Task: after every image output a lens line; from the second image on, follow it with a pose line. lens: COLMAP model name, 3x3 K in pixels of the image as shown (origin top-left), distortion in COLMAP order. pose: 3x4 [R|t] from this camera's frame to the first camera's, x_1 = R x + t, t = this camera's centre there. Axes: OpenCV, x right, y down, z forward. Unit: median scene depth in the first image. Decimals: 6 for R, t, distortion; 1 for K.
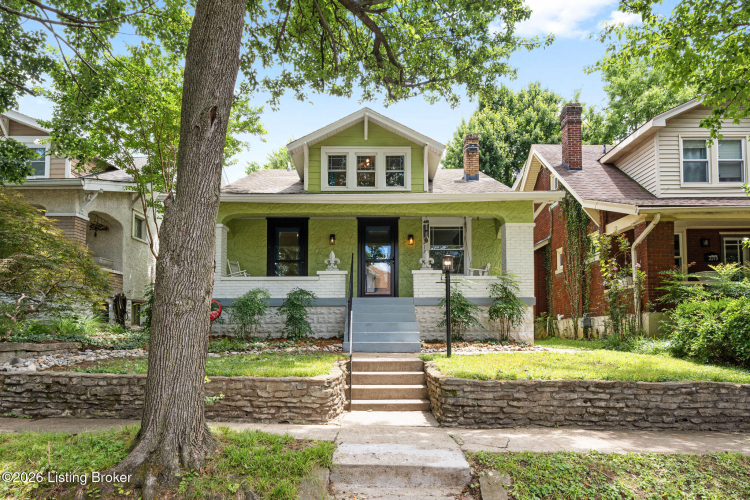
lens RADIAL K [[391.1, 0, 375.0], [0, 391.1, 250.0], [0, 0, 1]] dist [-0.000654, -0.000748]
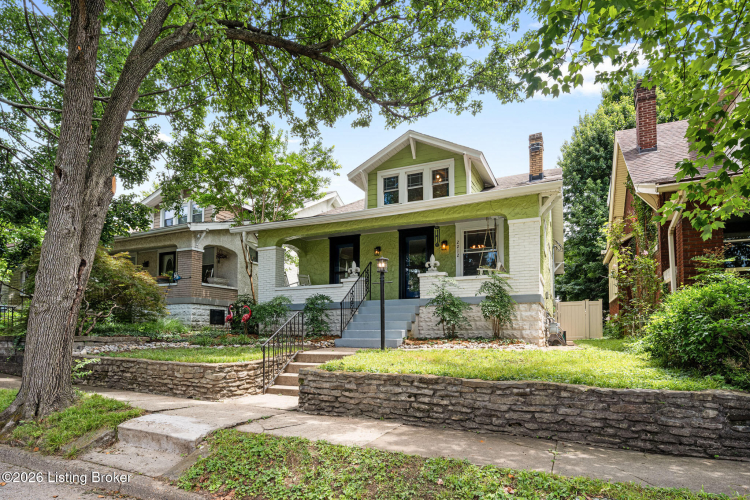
lens RADIAL K [[343.4, 0, 375.0], [0, 343.4, 265.0], [0, 0, 1]] dist [-0.000413, -0.000293]
pose [[0.935776, -0.067873, -0.346001, 0.752512], [0.071346, 0.997448, -0.002705, 0.052407], [0.345302, -0.022155, 0.938230, 0.160424]]
